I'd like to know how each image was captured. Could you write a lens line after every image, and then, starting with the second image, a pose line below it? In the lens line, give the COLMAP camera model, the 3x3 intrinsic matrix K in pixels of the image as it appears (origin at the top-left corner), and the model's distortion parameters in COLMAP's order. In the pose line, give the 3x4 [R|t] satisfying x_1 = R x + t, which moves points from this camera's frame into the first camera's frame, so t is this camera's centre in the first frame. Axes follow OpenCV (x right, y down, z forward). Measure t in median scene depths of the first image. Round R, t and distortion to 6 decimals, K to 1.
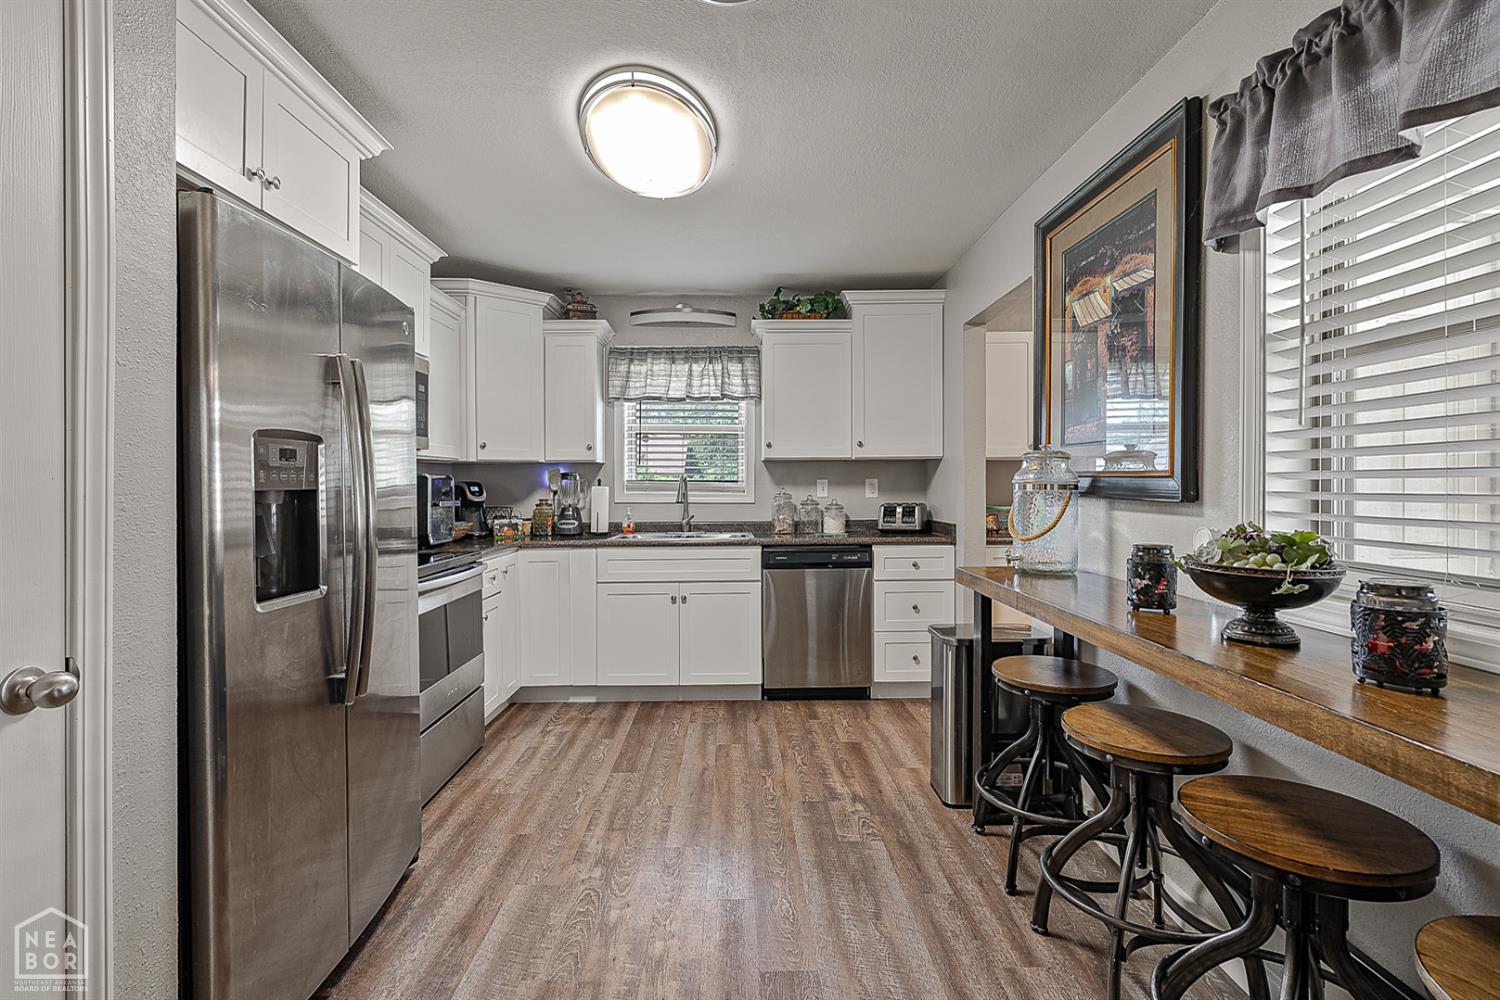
lens RADIAL K [[688.4, 0, 742.2], [0, 688.4, 481.3], [0, 0, 1]] dist [-0.008168, 0.002311]
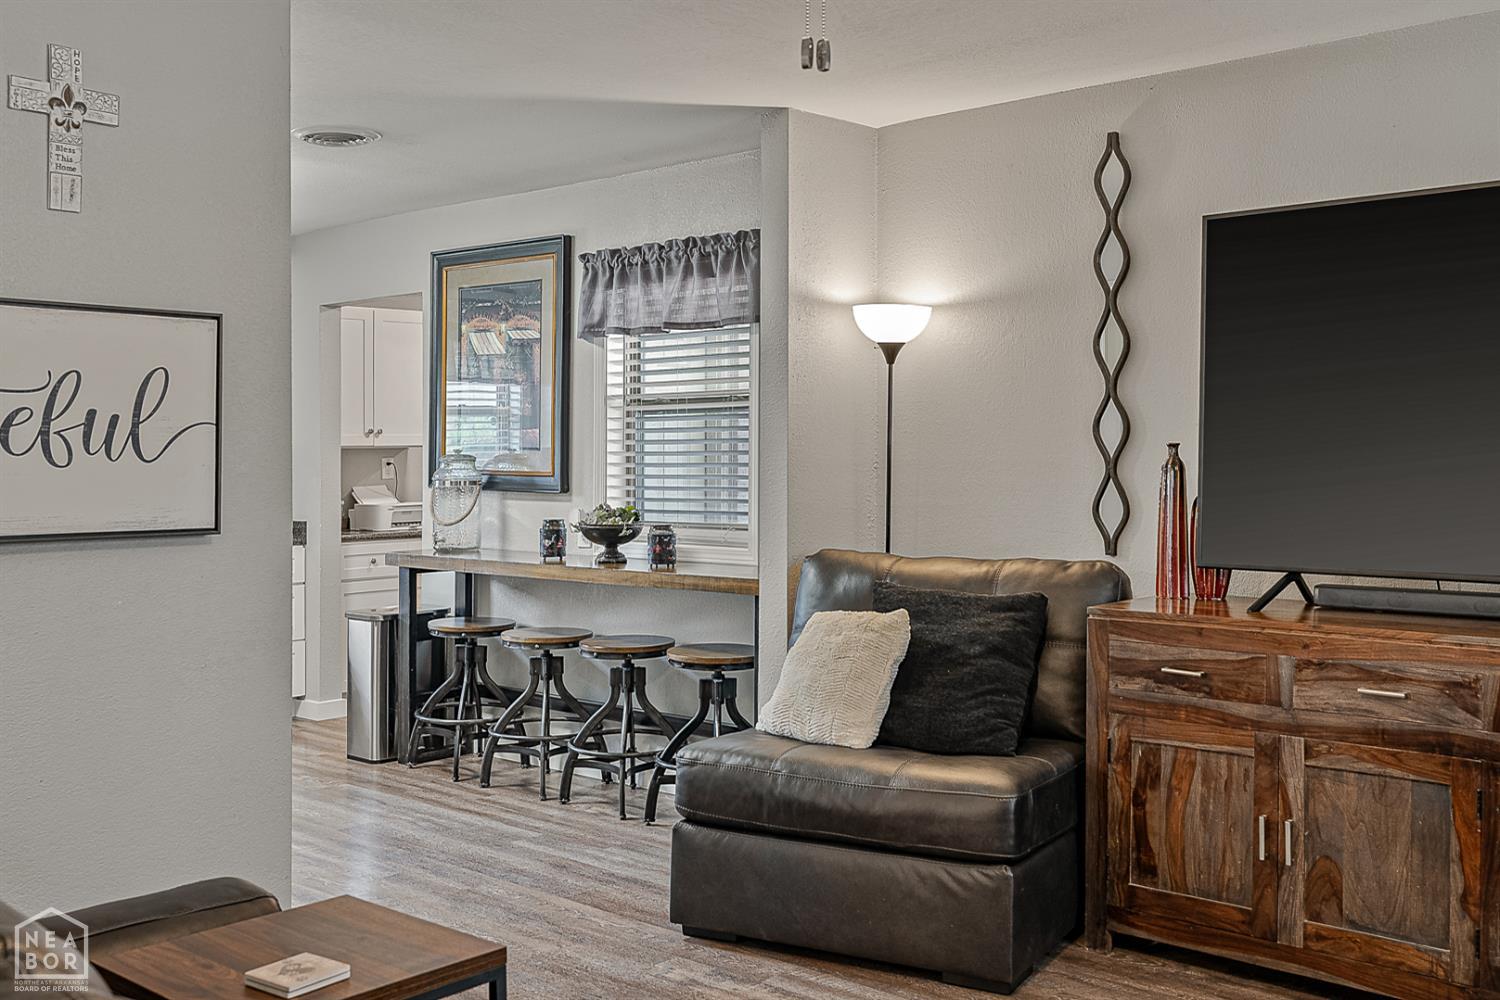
lens RADIAL K [[1488.1, 0, 772.8], [0, 1488.1, 445.7], [0, 0, 1]] dist [-0.003326, 0.000000]
pose [[0.669331, 0.001597, 0.742963, -2.016609], [0.000406, 0.999997, -0.002516, -0.088357], [-0.742964, 0.001986, 0.669328, -2.110216]]
